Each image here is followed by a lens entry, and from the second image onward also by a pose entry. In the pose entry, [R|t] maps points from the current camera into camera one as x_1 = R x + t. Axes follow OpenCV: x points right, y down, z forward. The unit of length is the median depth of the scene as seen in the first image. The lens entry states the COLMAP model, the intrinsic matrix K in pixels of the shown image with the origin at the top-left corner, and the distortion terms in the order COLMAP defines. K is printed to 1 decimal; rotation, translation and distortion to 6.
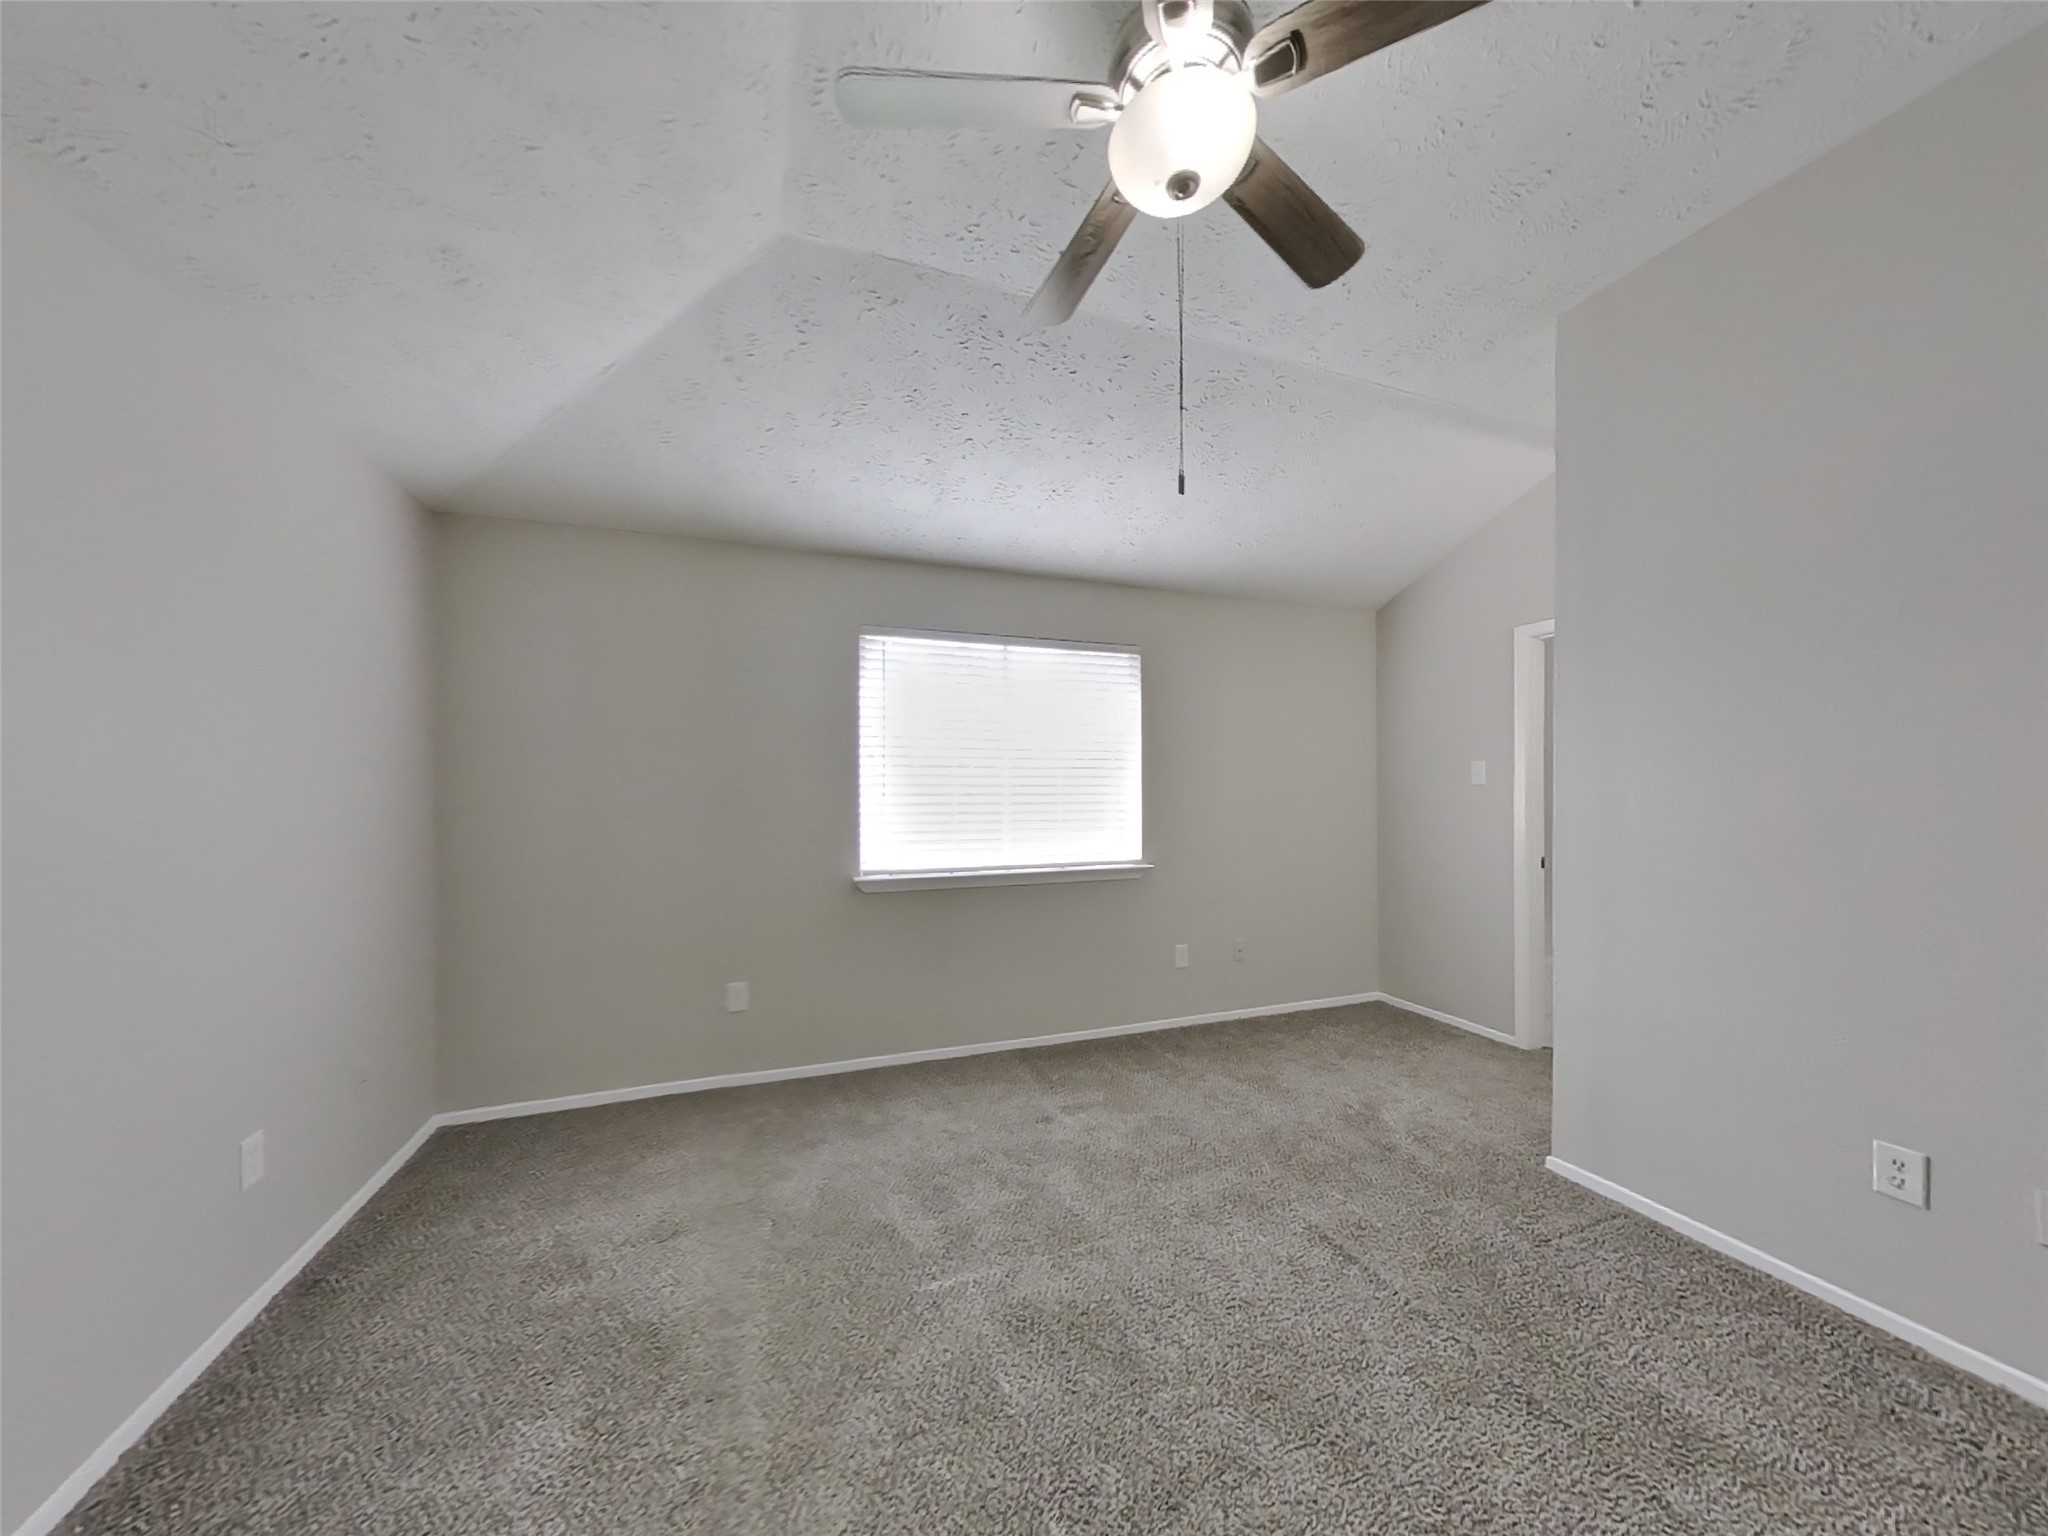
lens RADIAL K [[689.1, 0, 1023.7], [0, 689.1, 760.9], [0, 0, 1]] dist [-0.000166, 0.000069]
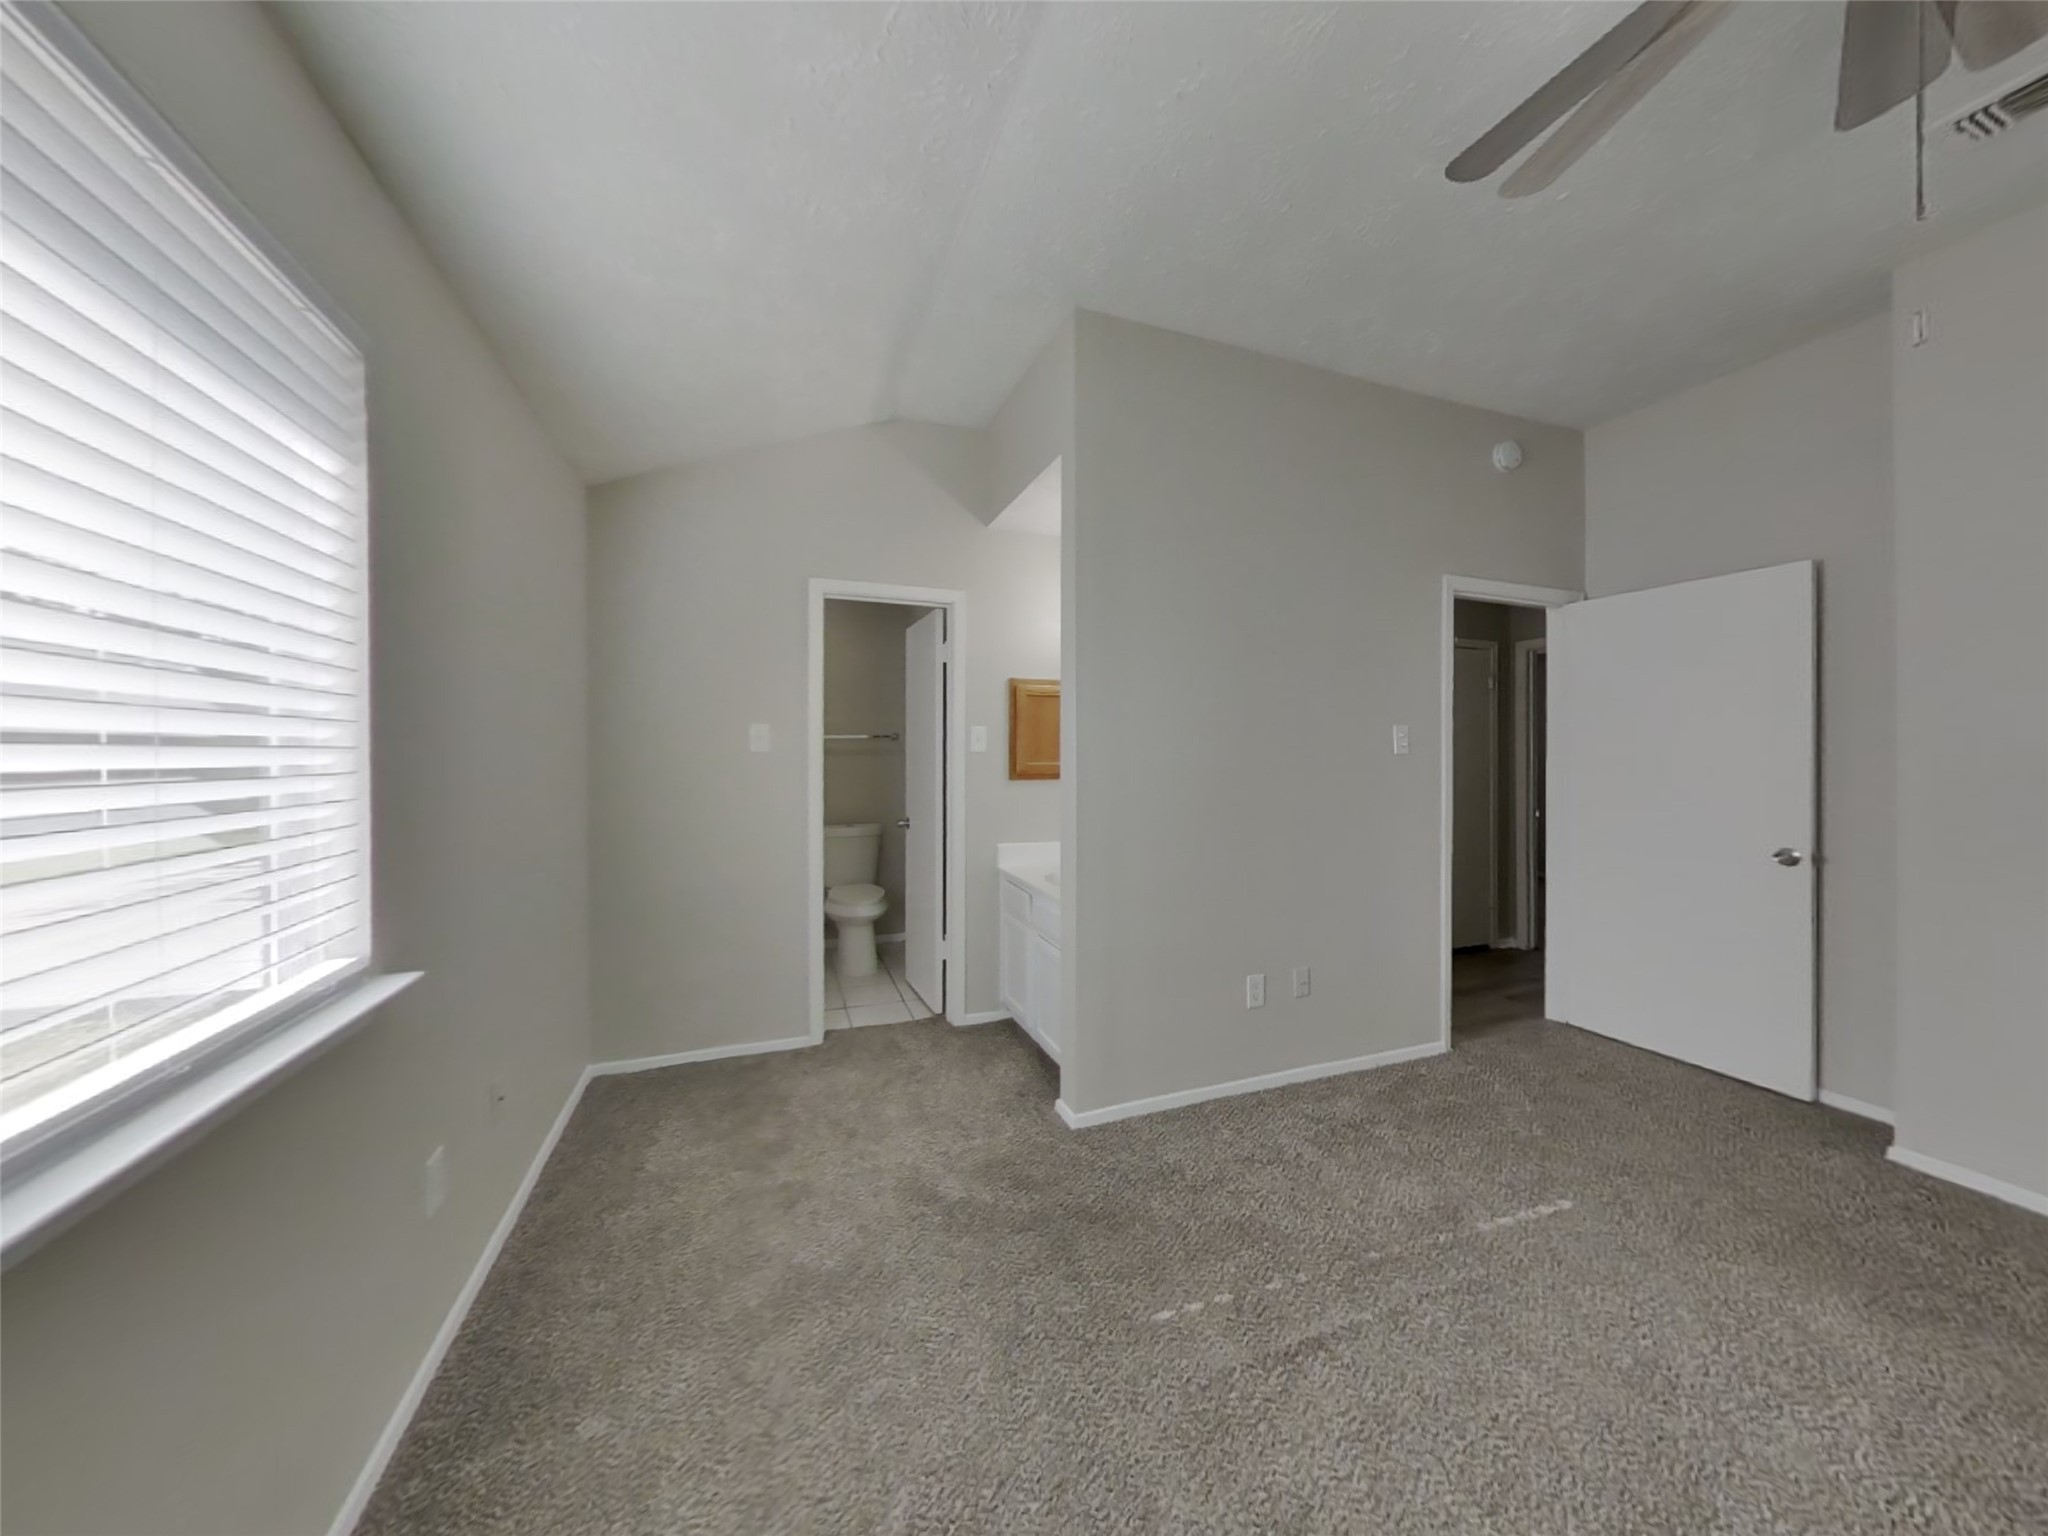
lens RADIAL K [[689.1, 0, 1023.7], [0, 689.1, 760.9], [0, 0, 1]] dist [-0.000166, 0.000069]
pose [[0.001790, -0.011761, 0.999929, -0.196779], [-0.039615, 0.999145, 0.011823, 0.026597], [-0.999213, -0.039633, 0.001323, 0.825080]]
